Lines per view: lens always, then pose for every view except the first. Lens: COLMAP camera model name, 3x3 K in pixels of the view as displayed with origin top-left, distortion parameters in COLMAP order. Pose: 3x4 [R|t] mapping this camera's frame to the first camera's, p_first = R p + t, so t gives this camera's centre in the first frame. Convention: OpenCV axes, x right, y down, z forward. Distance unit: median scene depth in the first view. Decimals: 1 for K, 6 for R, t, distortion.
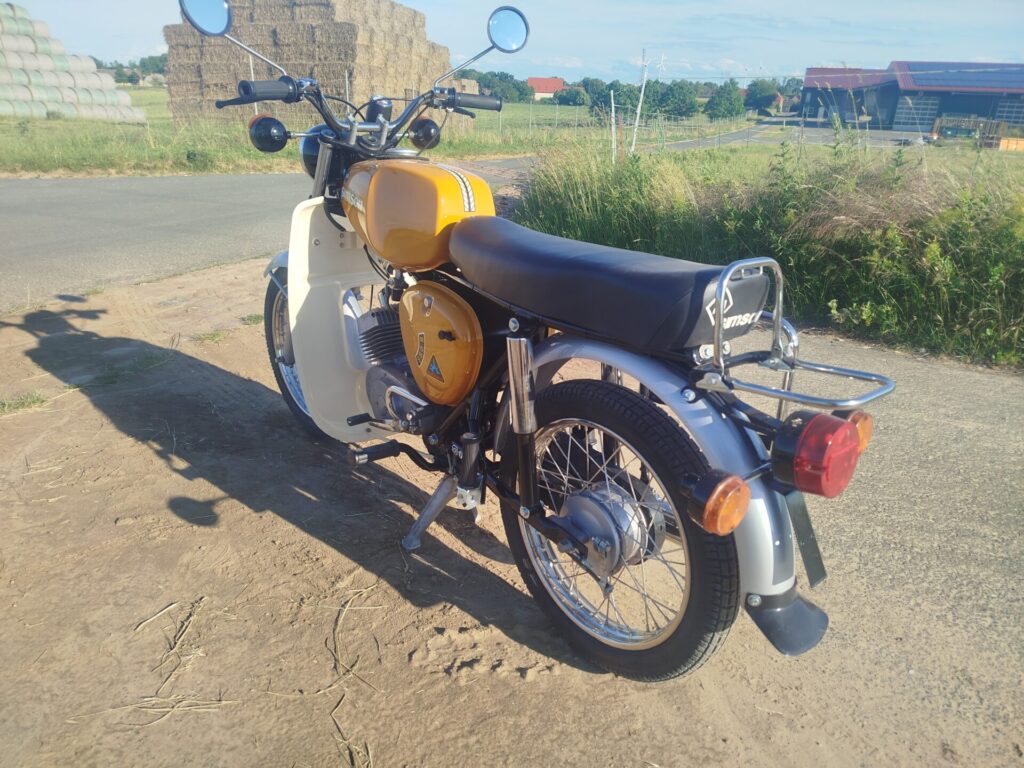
lens RADIAL K [[710.7, 0, 512.0], [0, 710.7, 384.0], [0, 0, 1]] dist [0.004587, -0.008331]
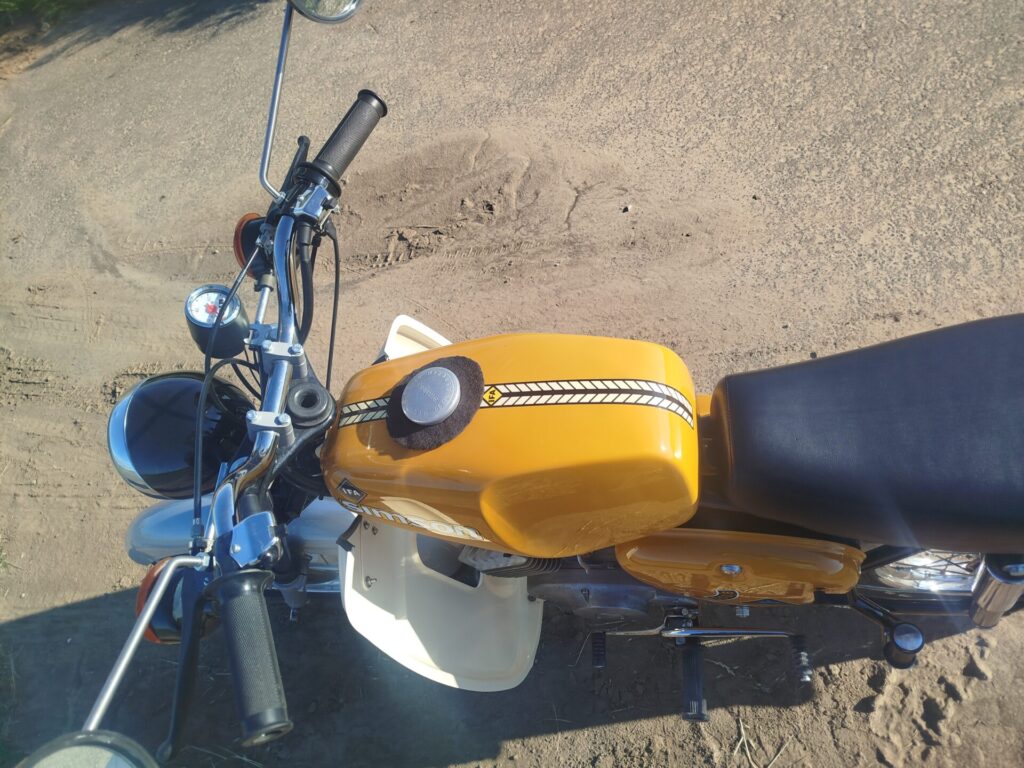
lens RADIAL K [[710.7, 0, 512.0], [0, 710.7, 384.0], [0, 0, 1]] dist [0.004587, -0.008331]
pose [[0.636609, -0.760351, 0.128823, -0.170319], [0.546931, 0.562911, 0.619676, -0.596906], [-0.543687, -0.324034, 0.774214, 0.631425]]
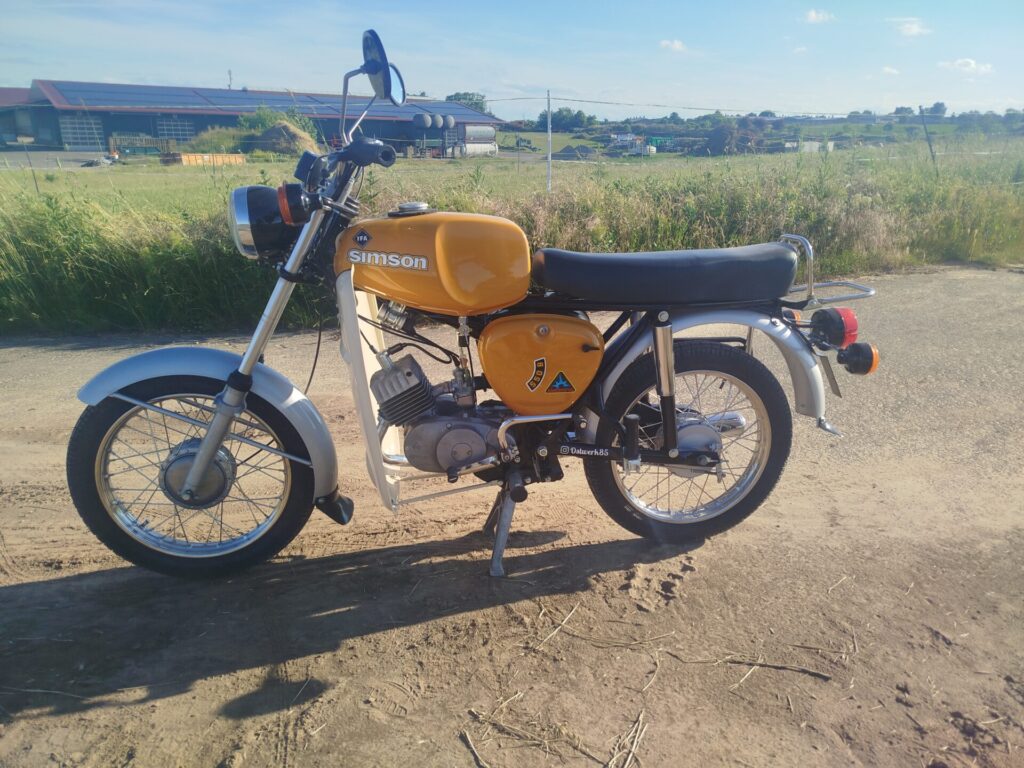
lens RADIAL K [[710.7, 0, 512.0], [0, 710.7, 384.0], [0, 0, 1]] dist [0.004587, -0.008331]
pose [[0.523624, -0.301559, 0.796794, -0.971507], [0.320250, 0.936338, 0.143916, -0.194695], [-0.789467, 0.179816, 0.586863, 0.347508]]
